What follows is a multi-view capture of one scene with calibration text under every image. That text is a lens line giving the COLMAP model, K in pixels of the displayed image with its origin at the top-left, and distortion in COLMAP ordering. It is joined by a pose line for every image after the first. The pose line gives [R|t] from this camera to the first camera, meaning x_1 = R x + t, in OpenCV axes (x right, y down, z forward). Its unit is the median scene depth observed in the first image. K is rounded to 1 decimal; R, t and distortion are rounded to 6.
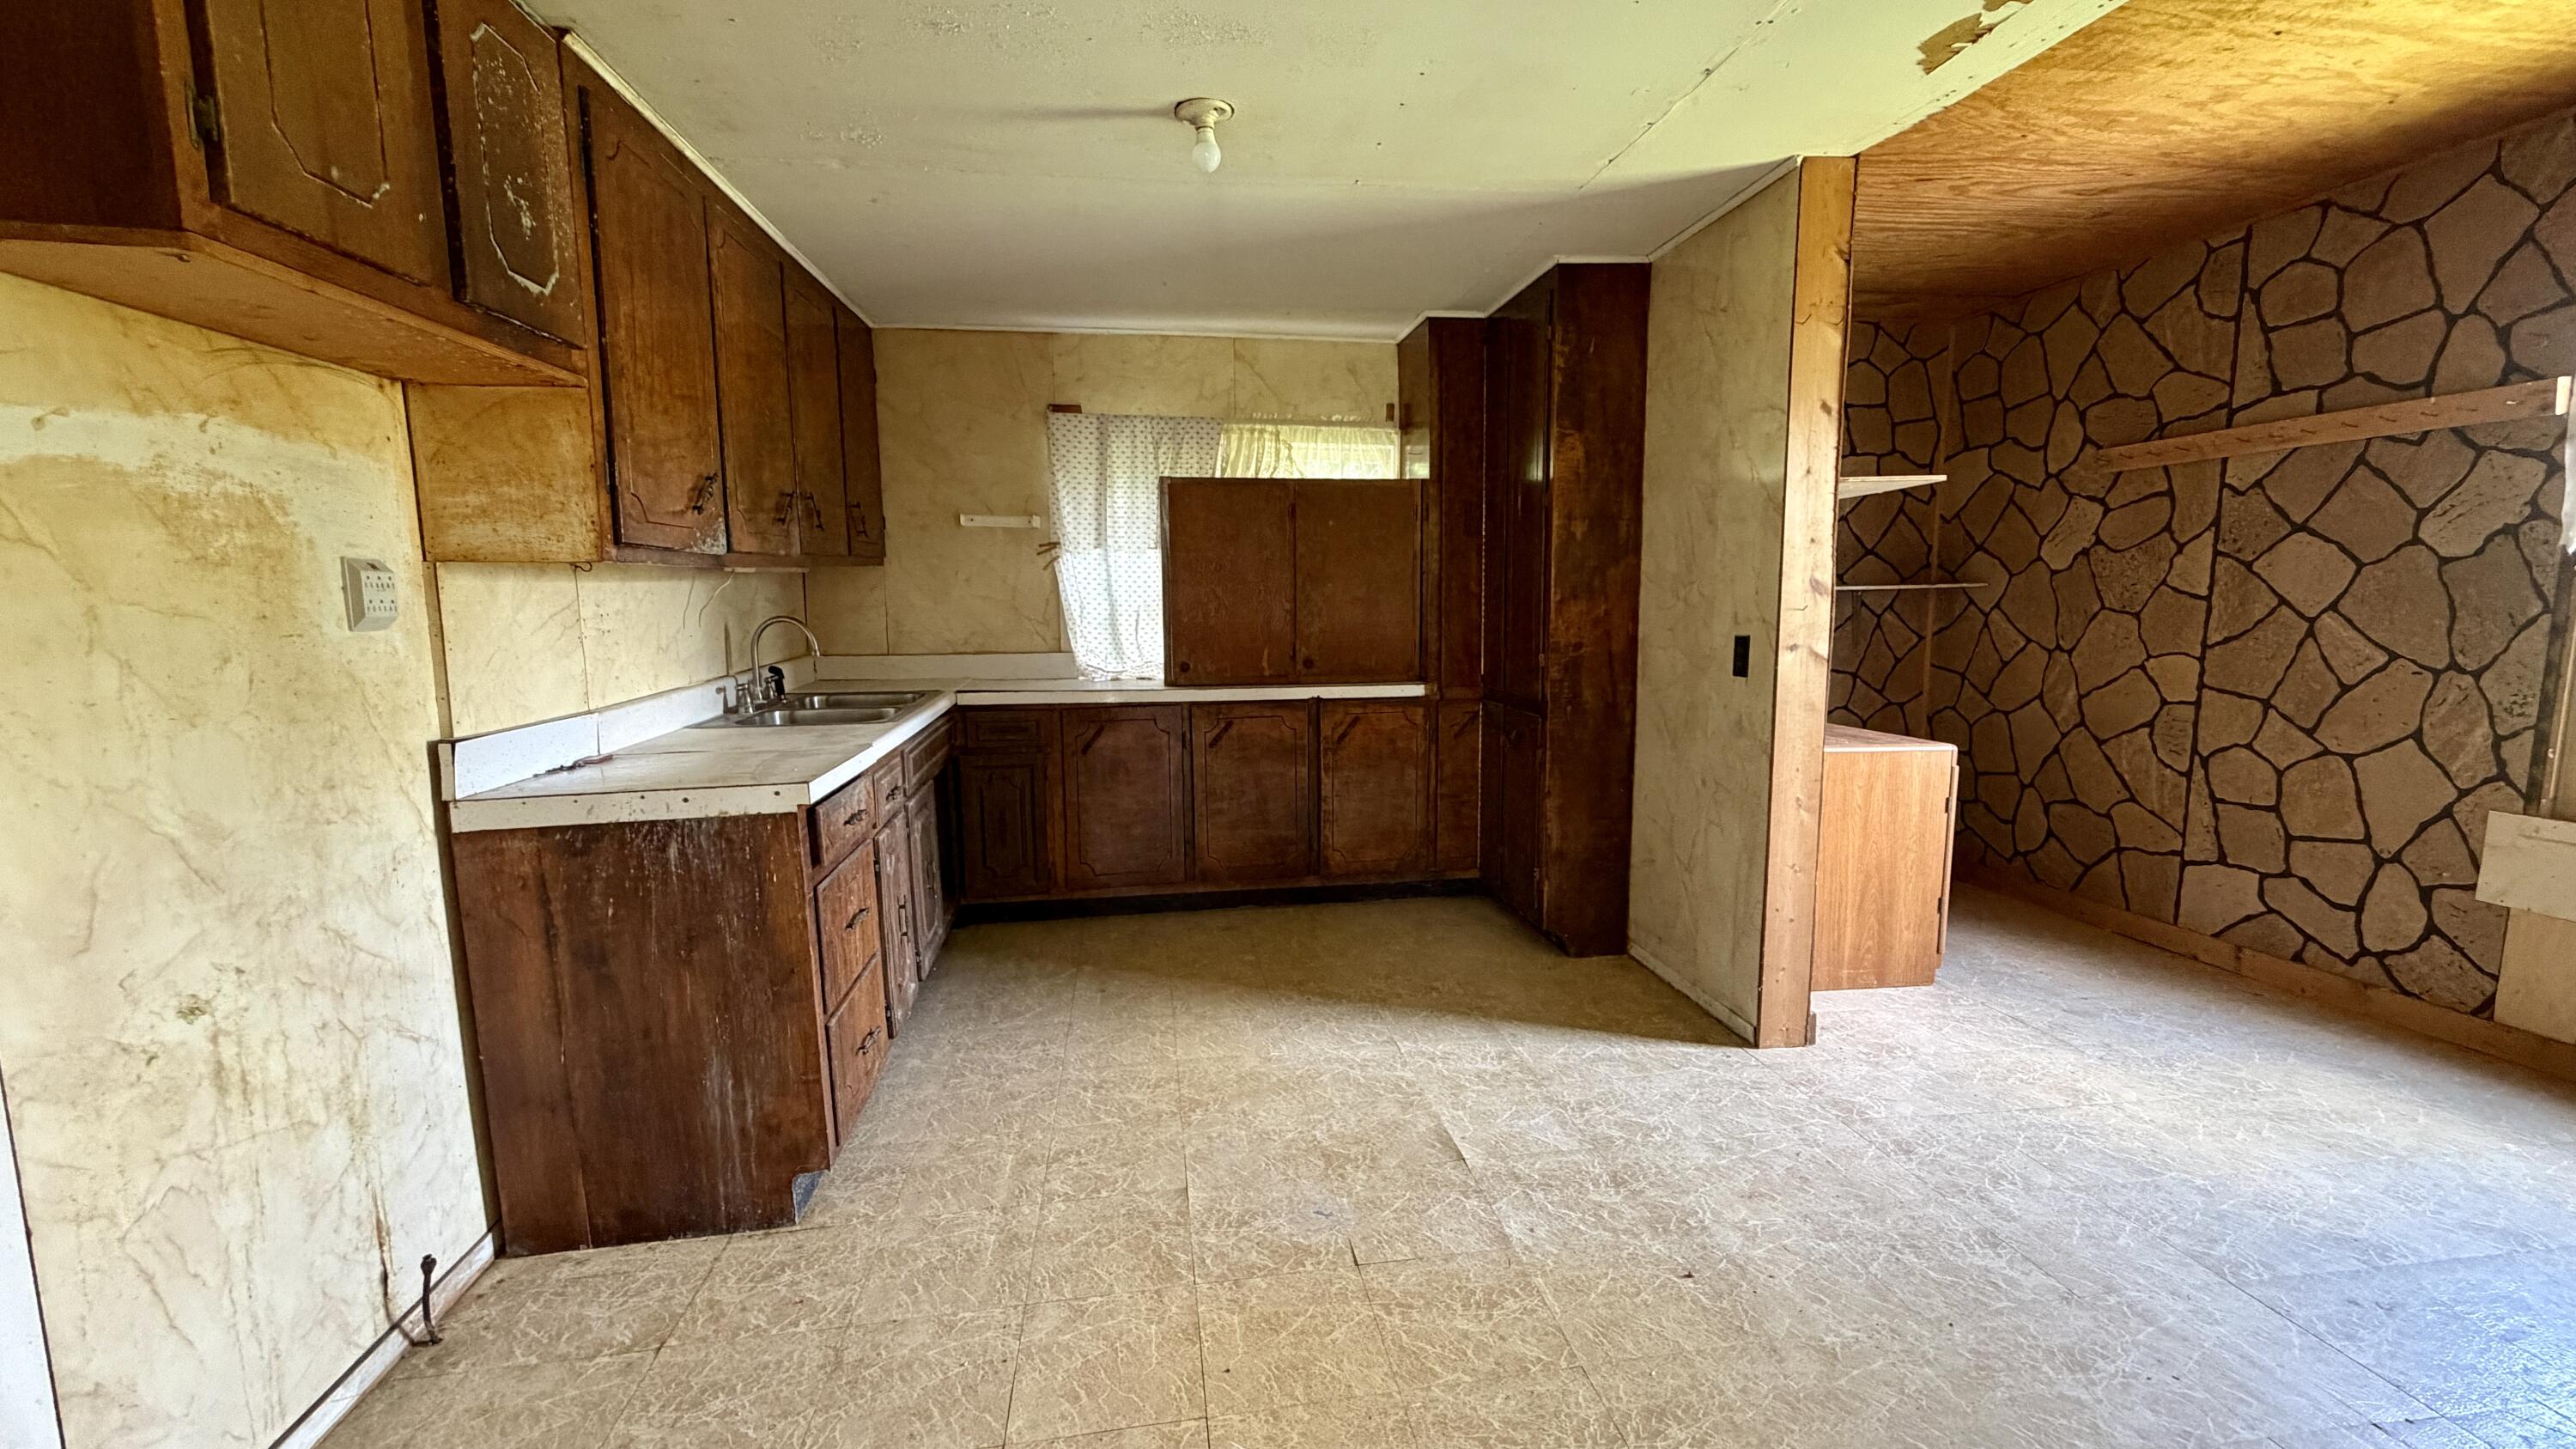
lens RADIAL K [[1024.6, 0, 1283.9], [0, 1024.6, 726.0], [0, 0, 1]] dist [0.000611, 0.000178]
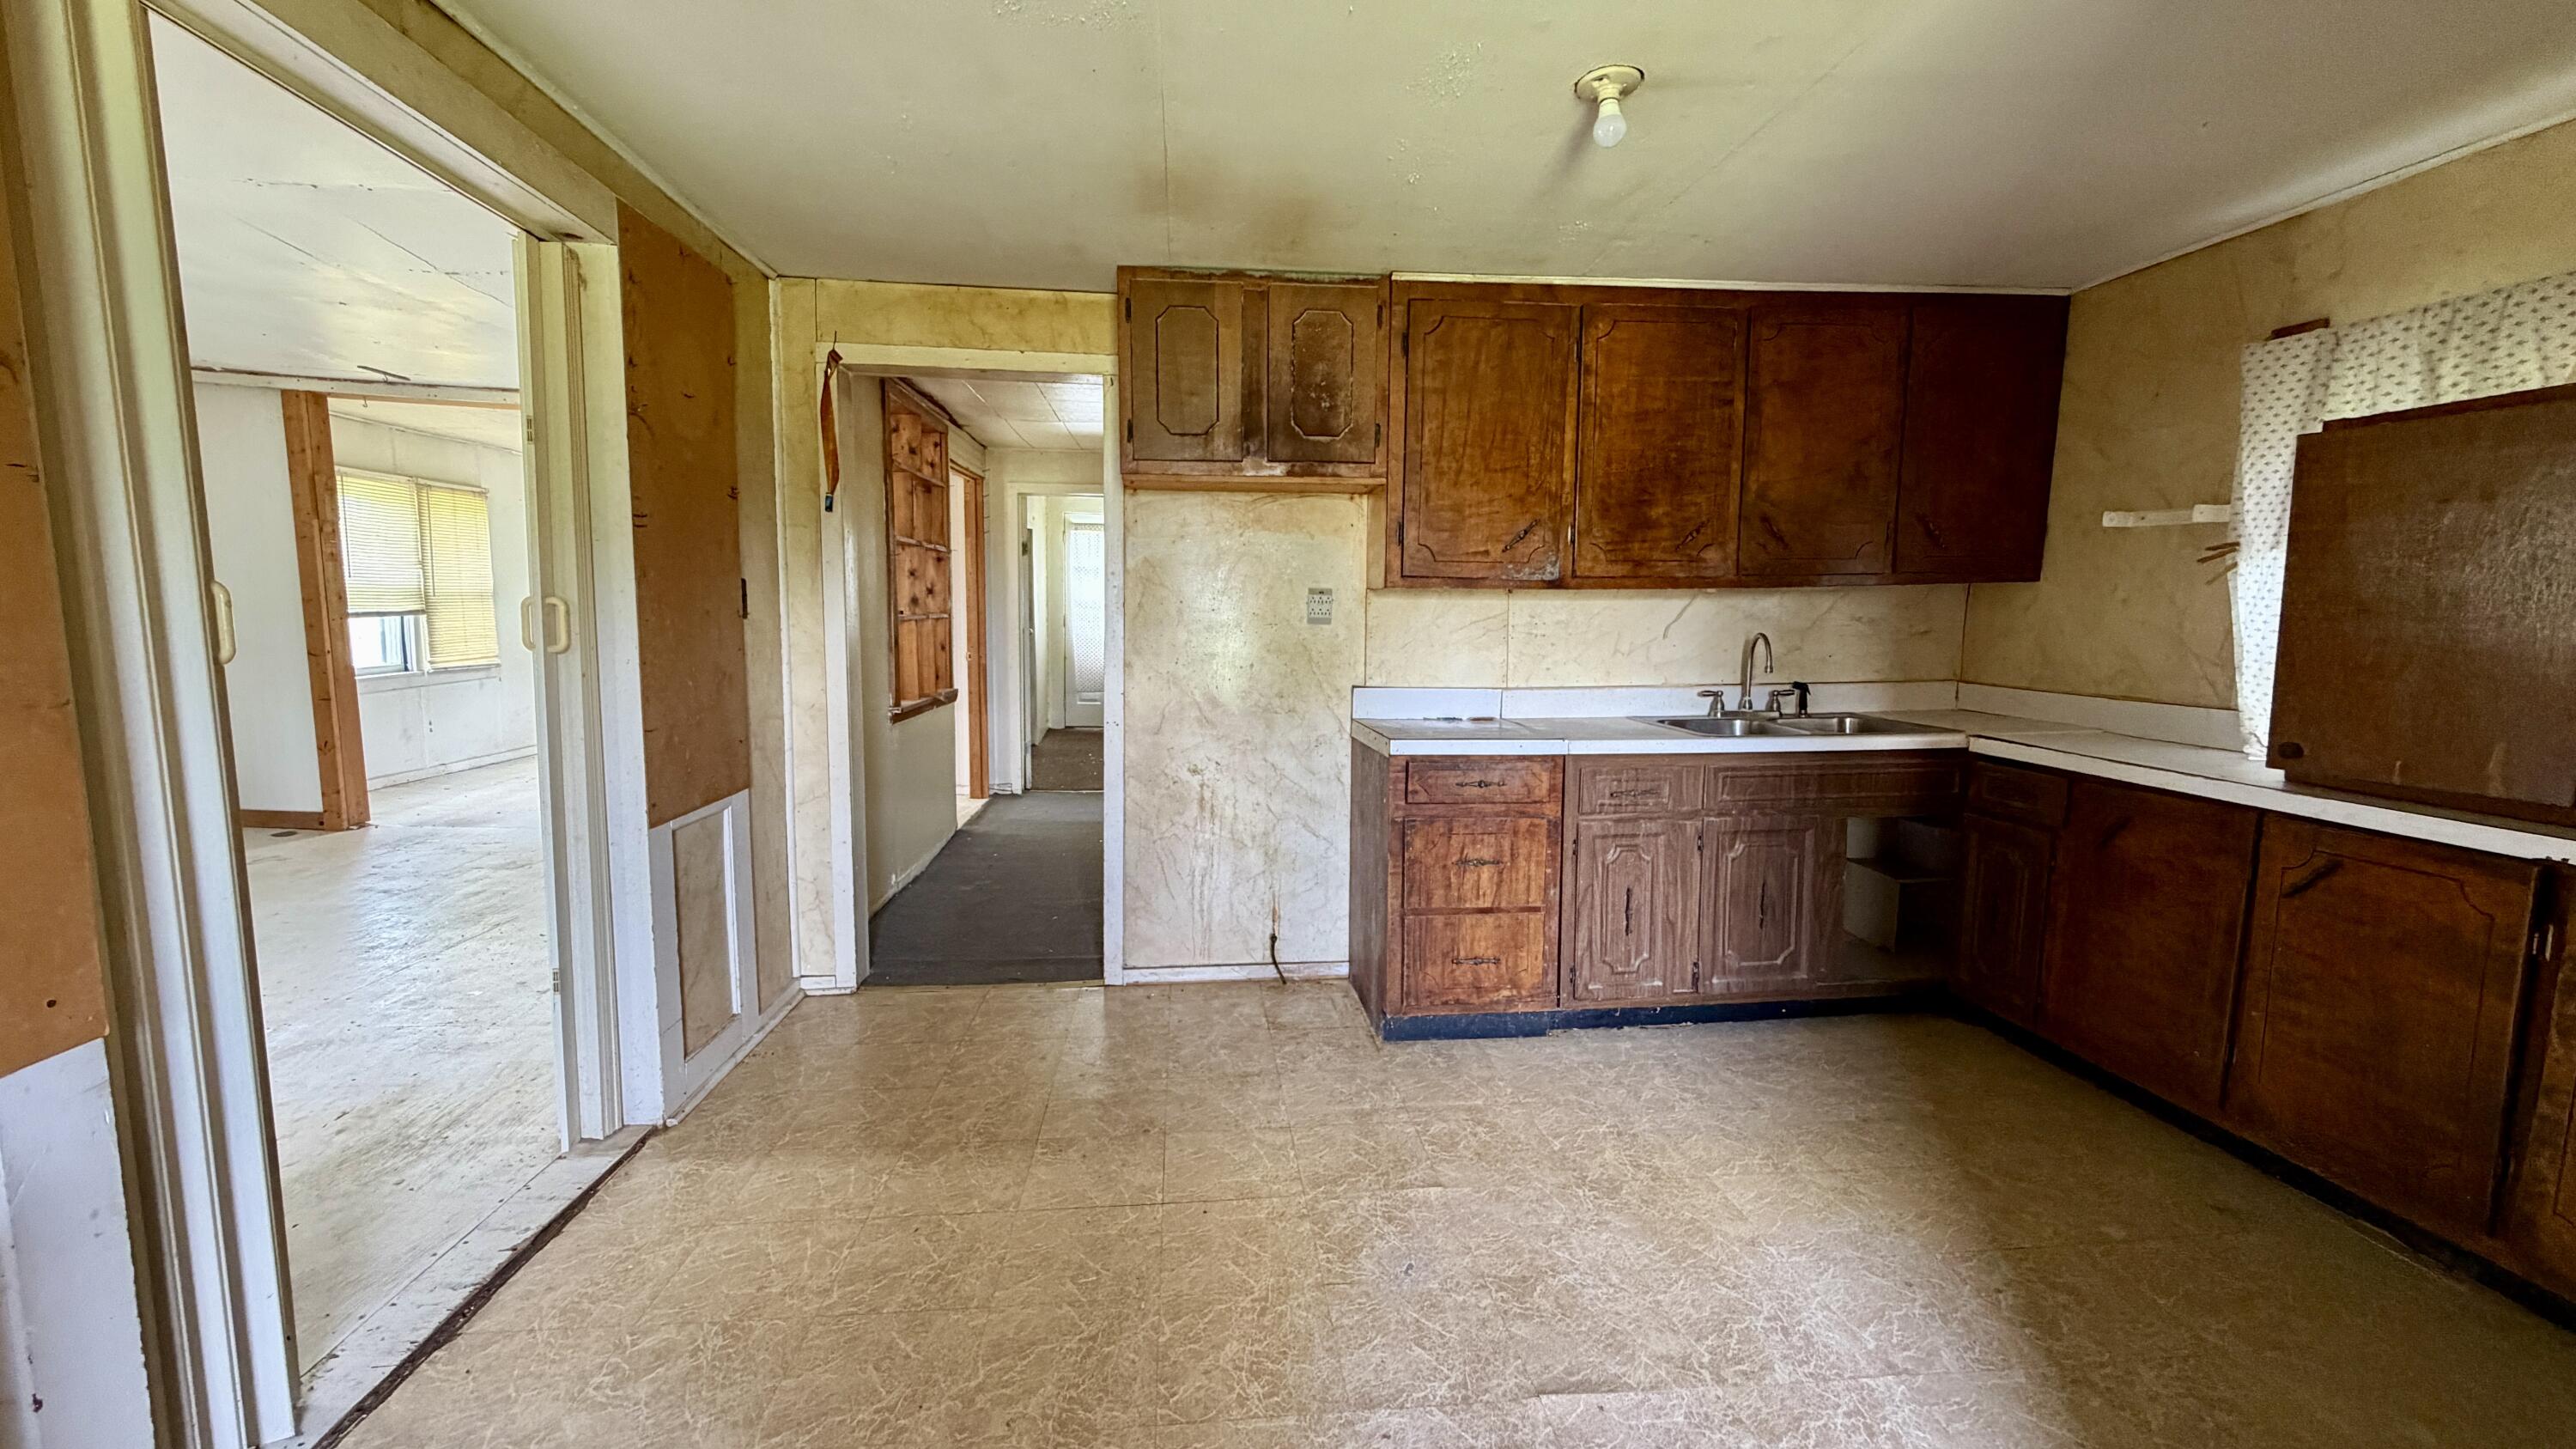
lens RADIAL K [[1024.6, 0, 1283.9], [0, 1024.6, 726.0], [0, 0, 1]] dist [0.000611, 0.000178]
pose [[-0.042690, 0.124233, -0.991334, 0.900014], [-0.141463, 0.981490, 0.129091, -0.119006], [0.989023, 0.145748, -0.024325, 0.819726]]
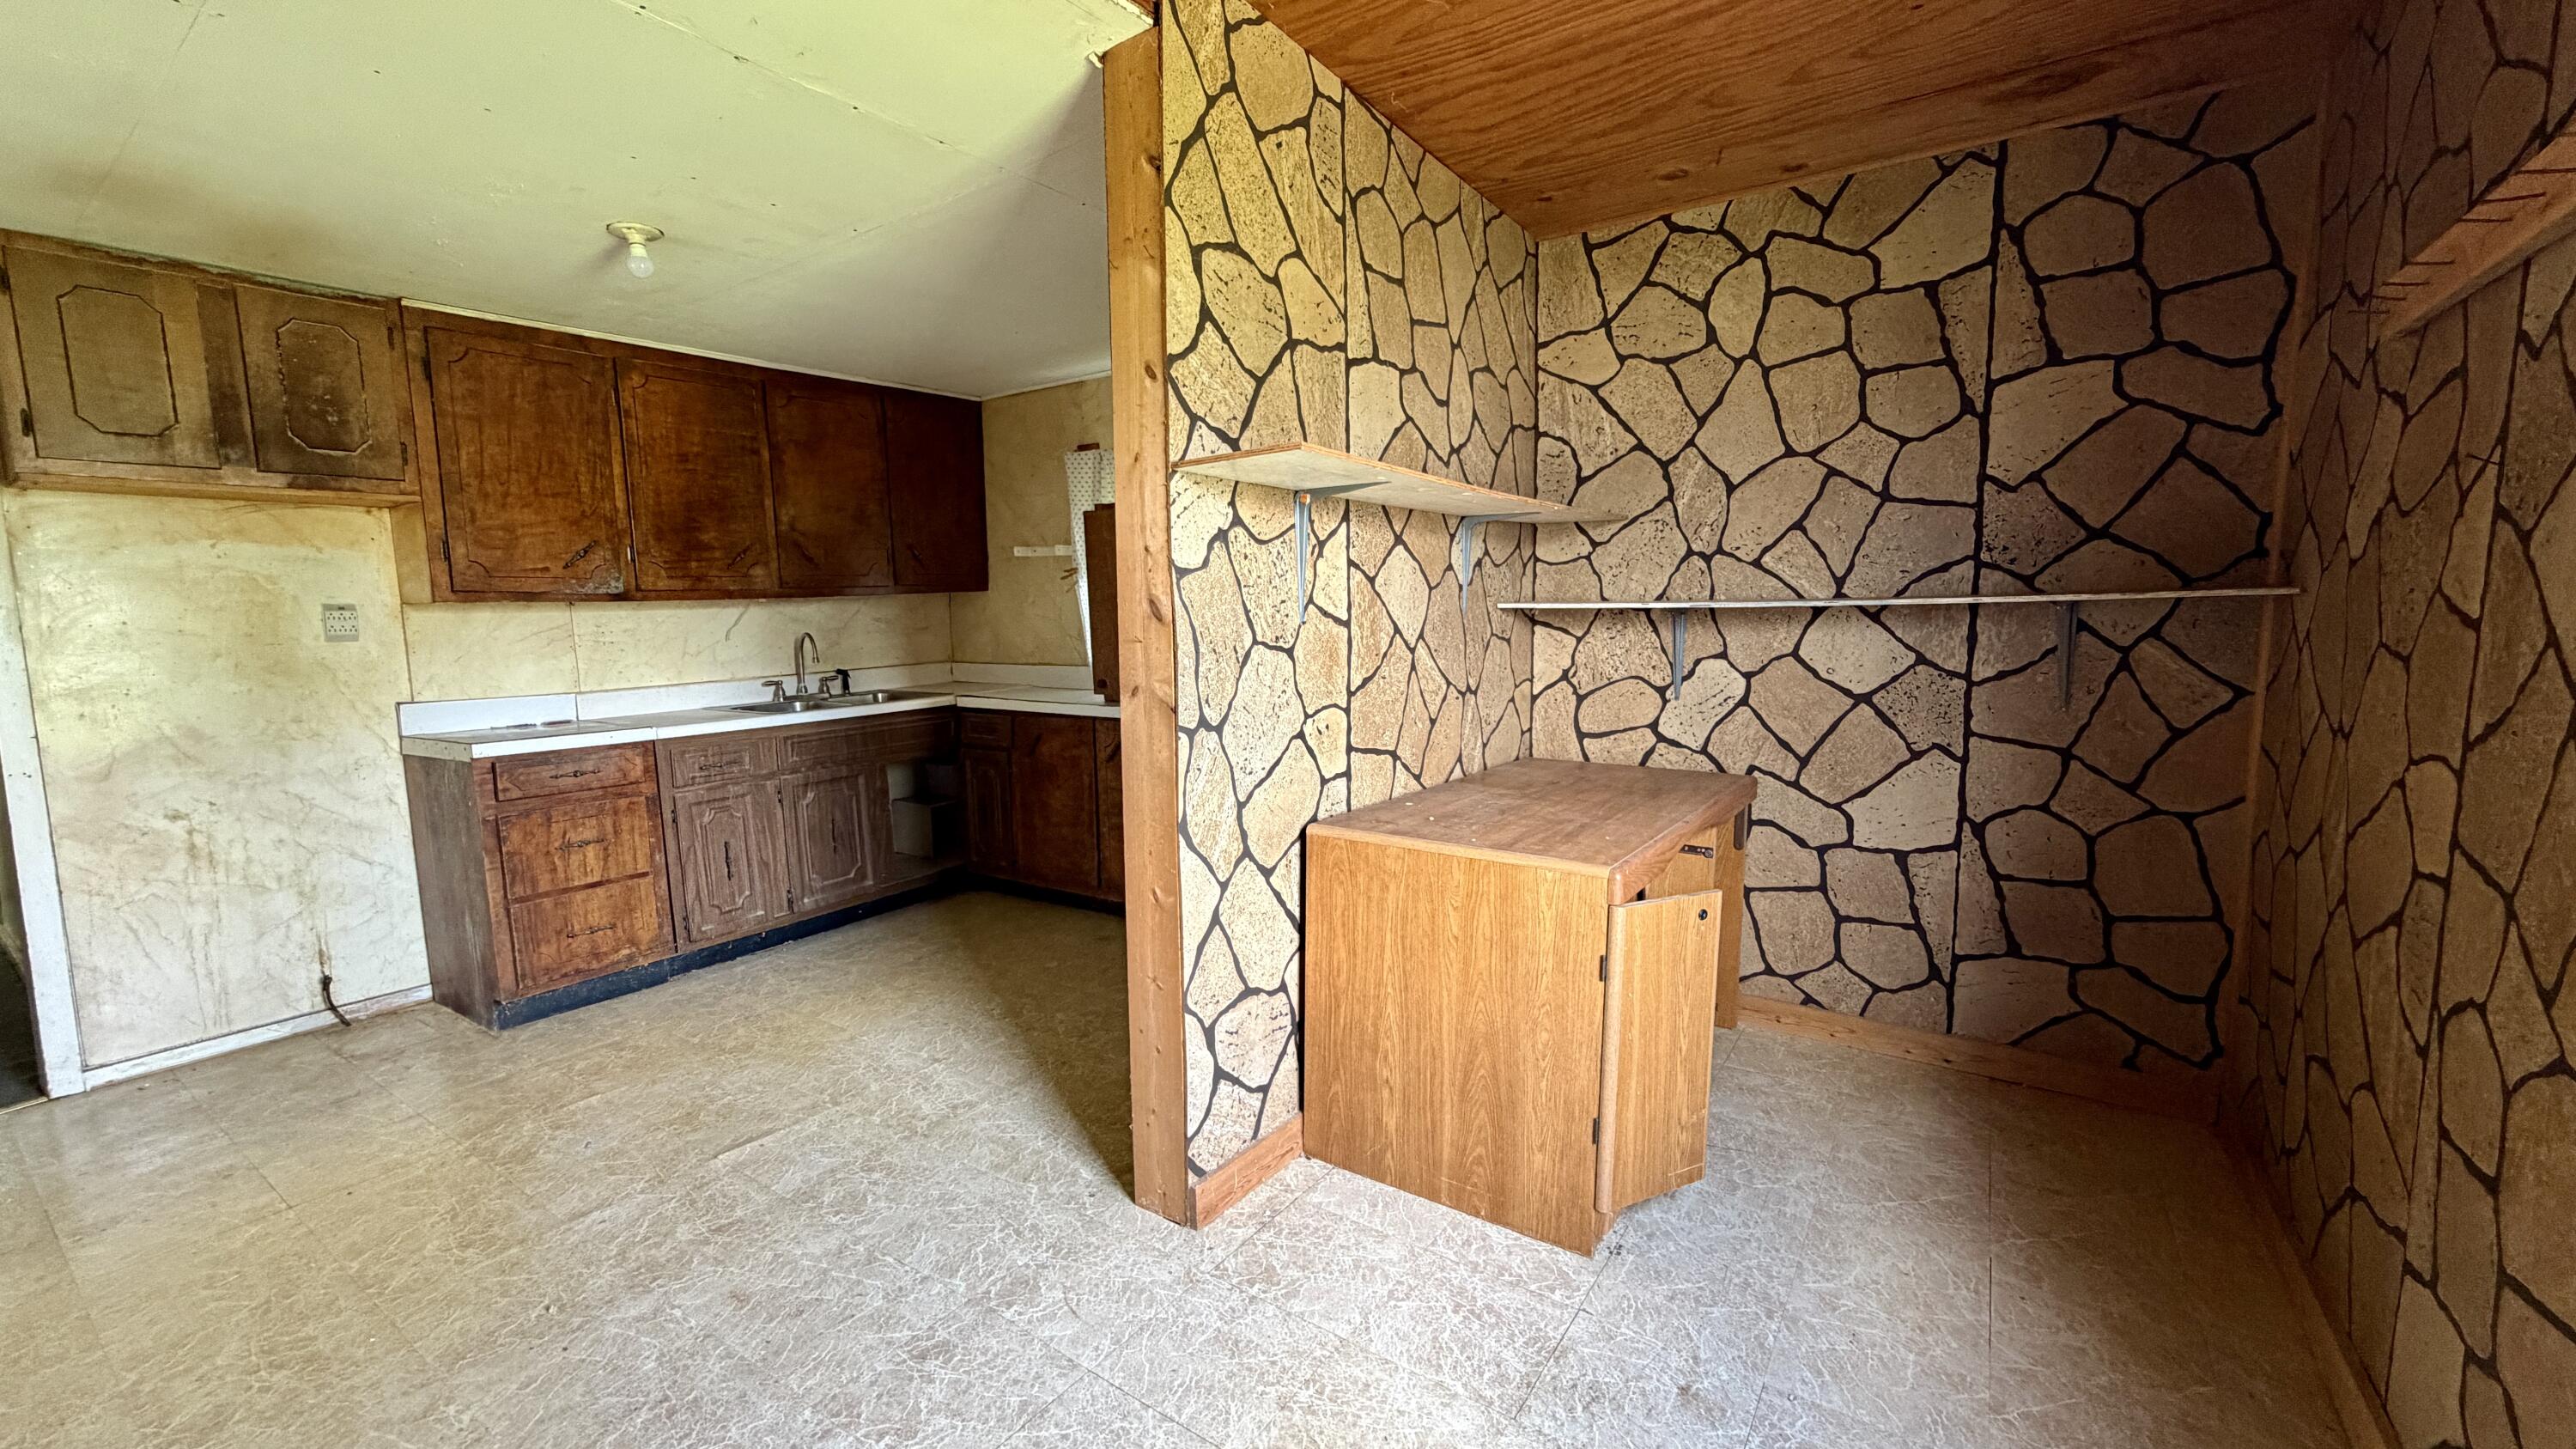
lens RADIAL K [[1024.6, 0, 1283.9], [0, 1024.6, 726.0], [0, 0, 1]] dist [0.000611, 0.000178]
pose [[0.730848, 0.072805, -0.678647, 1.370565], [-0.078276, 0.996675, 0.022627, -0.095422], [0.678037, 0.036585, 0.734116, 0.644815]]
